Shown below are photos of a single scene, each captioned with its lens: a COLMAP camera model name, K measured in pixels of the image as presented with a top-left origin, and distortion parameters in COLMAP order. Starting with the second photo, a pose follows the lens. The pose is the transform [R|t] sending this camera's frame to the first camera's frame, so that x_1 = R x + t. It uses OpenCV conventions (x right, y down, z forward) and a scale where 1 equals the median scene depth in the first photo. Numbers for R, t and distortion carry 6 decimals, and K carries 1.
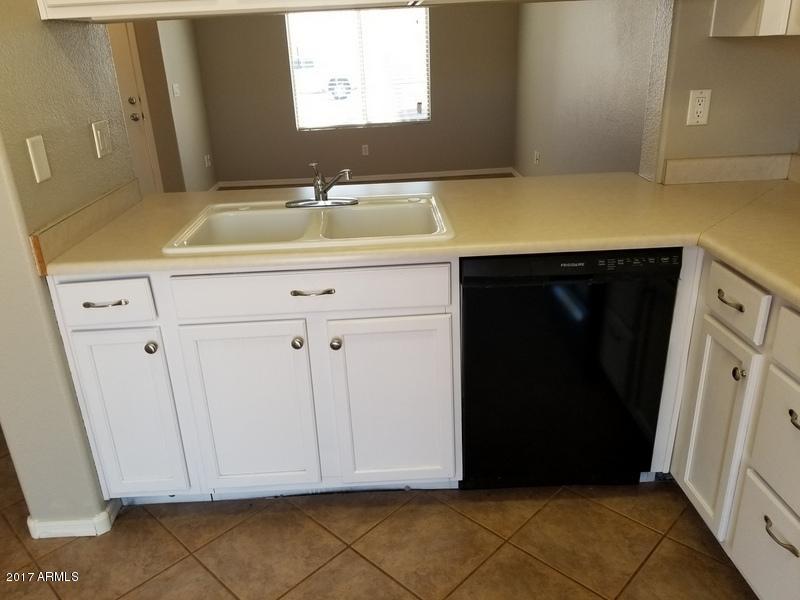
lens RADIAL K [[624.2, 0, 398.6], [0, 624.2, 305.4], [0, 0, 1]] dist [0.032626, -0.023304]
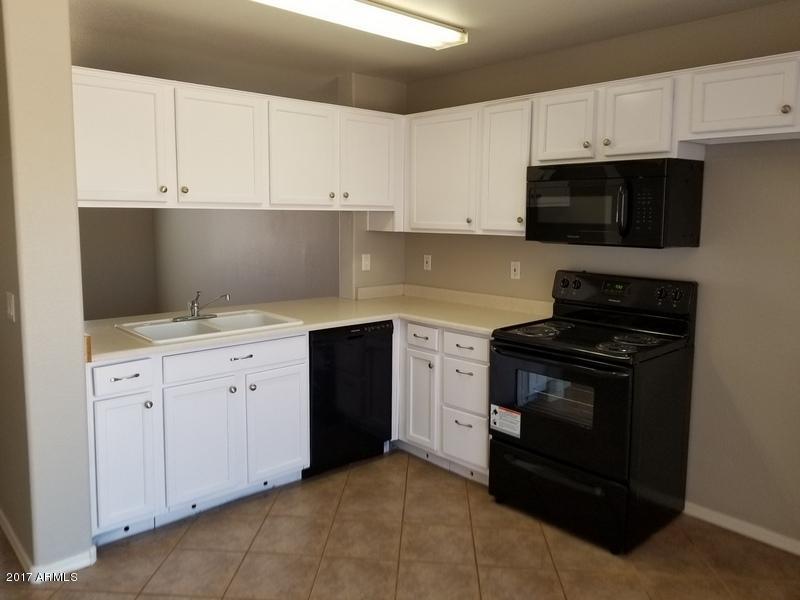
lens RADIAL K [[624.2, 0, 400.0], [0, 624.2, 296.7], [0, 0, 1]] dist [0.032626, -0.023304]
pose [[0.744385, -0.038746, 0.666626, -0.909544], [0.221564, 0.956090, -0.191838, 0.236281], [-0.629921, 0.290501, 0.720283, -0.571525]]
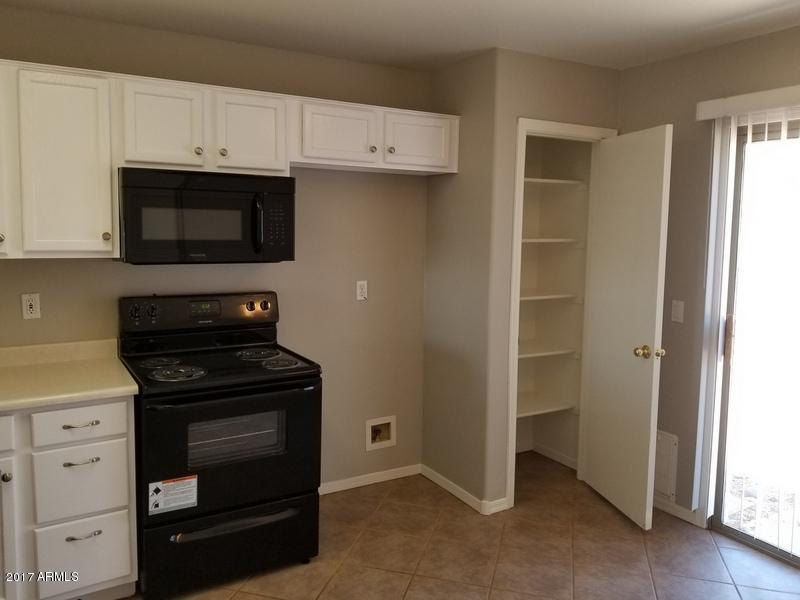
lens RADIAL K [[624.2, 0, 400.4], [0, 624.2, 296.4], [0, 0, 1]] dist [0.032626, -0.023304]
pose [[-0.505505, -0.066737, 0.860239, -0.938664], [0.340370, 0.900726, 0.269891, -0.284374], [-0.792851, 0.429231, -0.432606, 0.596792]]
